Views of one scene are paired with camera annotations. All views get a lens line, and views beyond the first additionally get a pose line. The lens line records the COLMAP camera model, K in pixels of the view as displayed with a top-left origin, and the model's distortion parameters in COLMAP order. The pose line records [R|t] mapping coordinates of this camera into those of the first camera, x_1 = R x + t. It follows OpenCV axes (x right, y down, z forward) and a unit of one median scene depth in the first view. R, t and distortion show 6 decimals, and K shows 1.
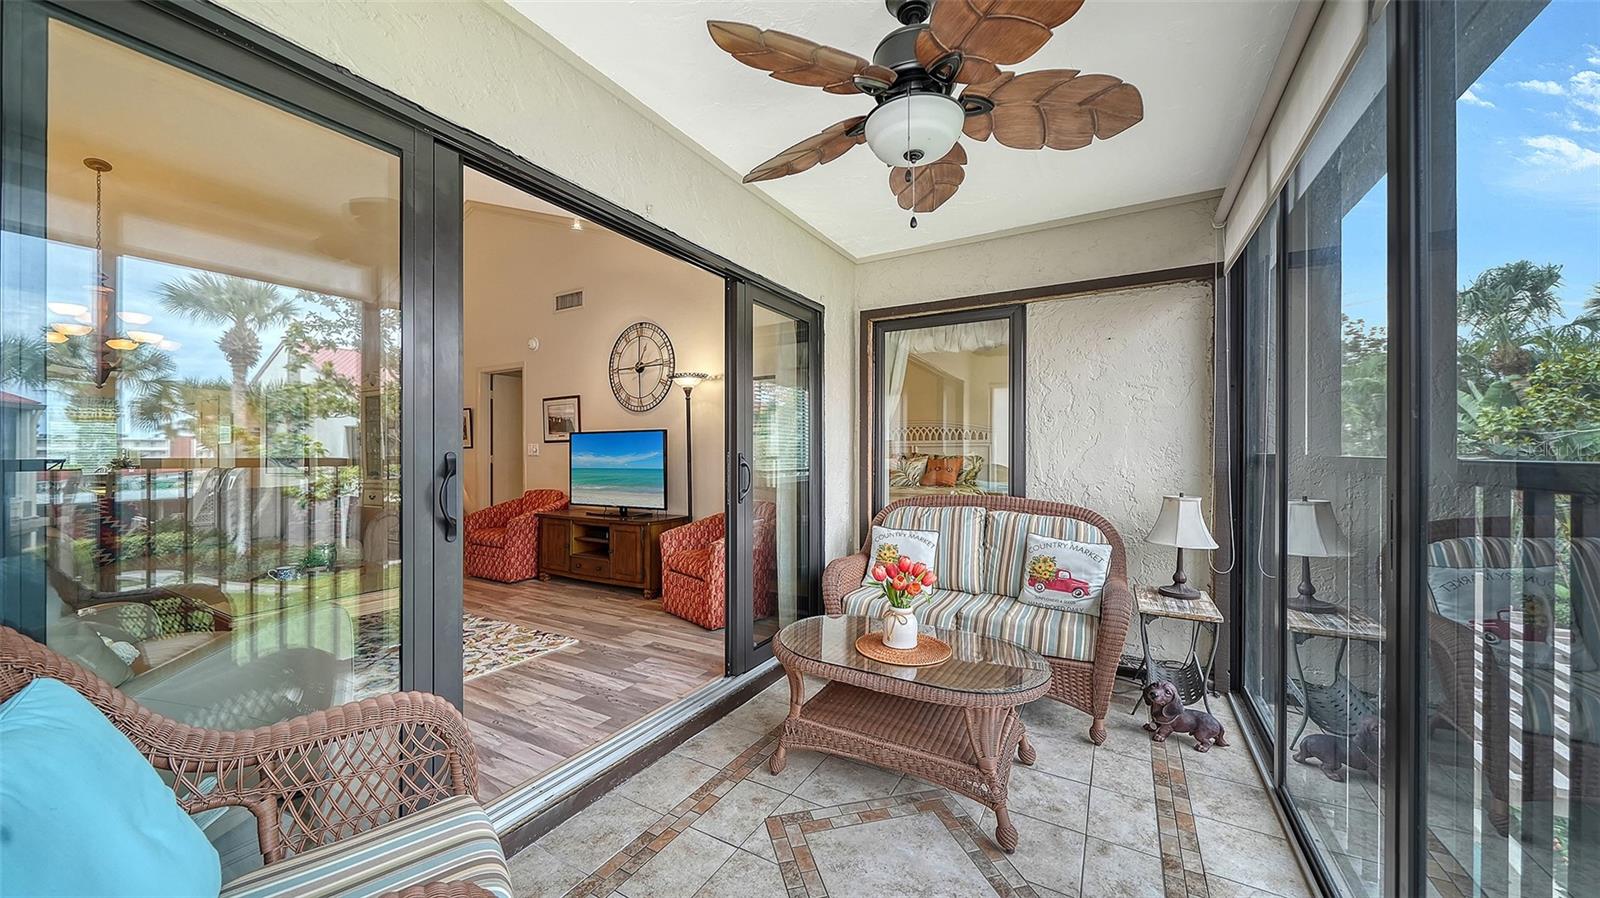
lens RADIAL K [[554.2, 0, 780.5], [0, 554.2, 473.2], [0, 0, 1]] dist [-0.004513, 0.000529]
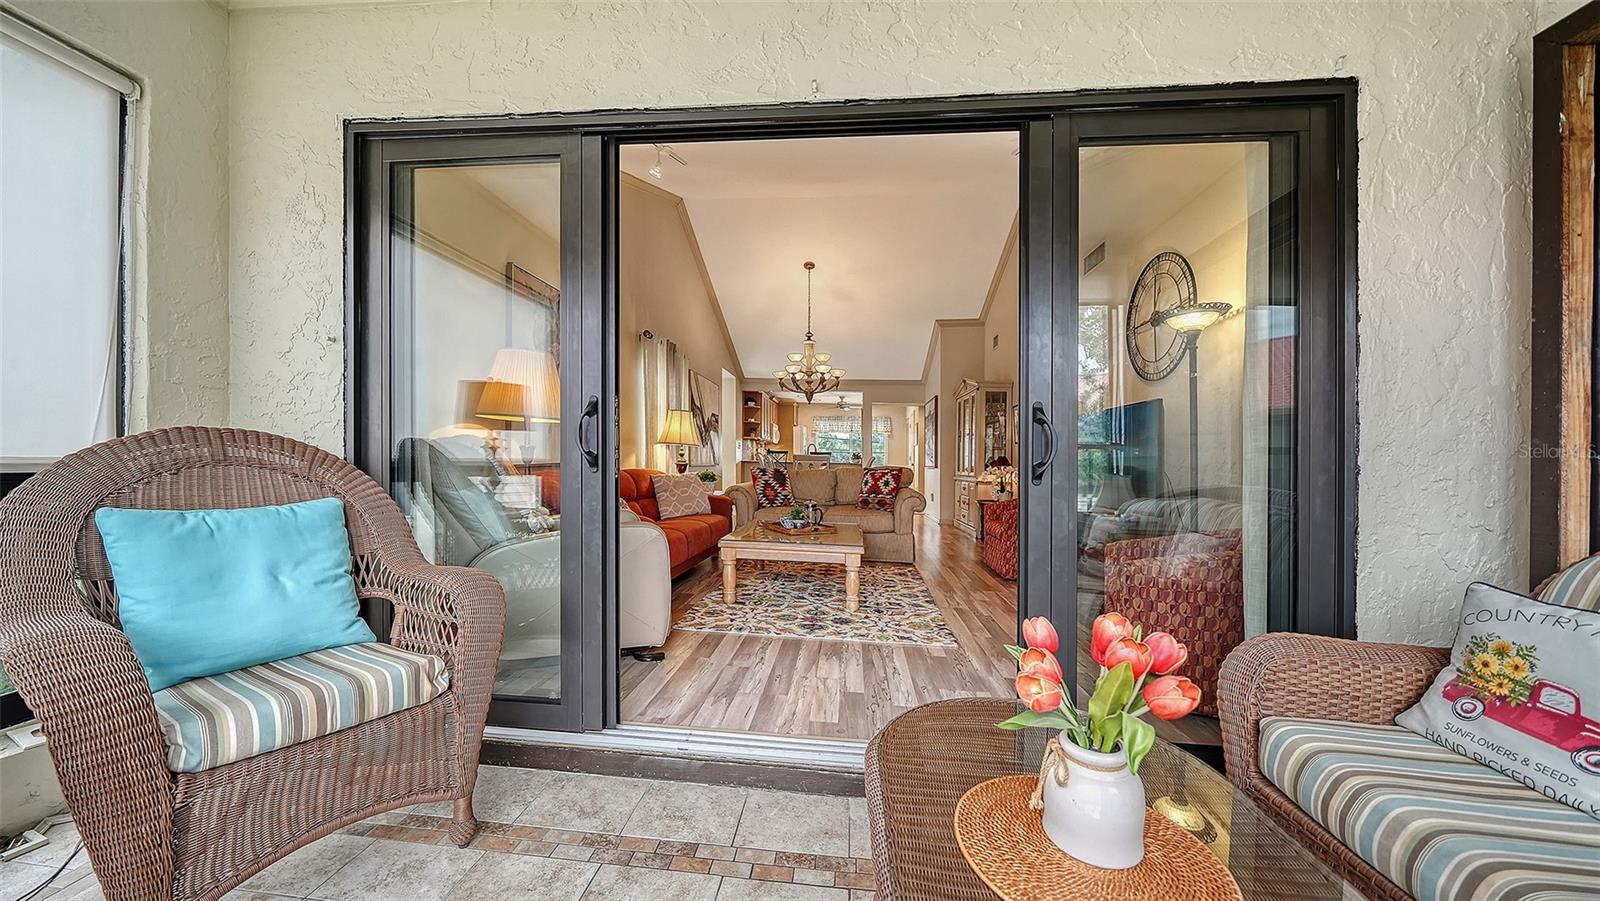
lens RADIAL K [[555.0, 0, 794.6], [0, 555.0, 466.2], [0, 0, 1]] dist [0.016063, -0.000061]
pose [[0.424000, 0.027783, -0.905236, 0.291774], [-0.060000, 0.998195, 0.002532, 0.038784], [0.903672, 0.053240, 0.424902, 0.389352]]
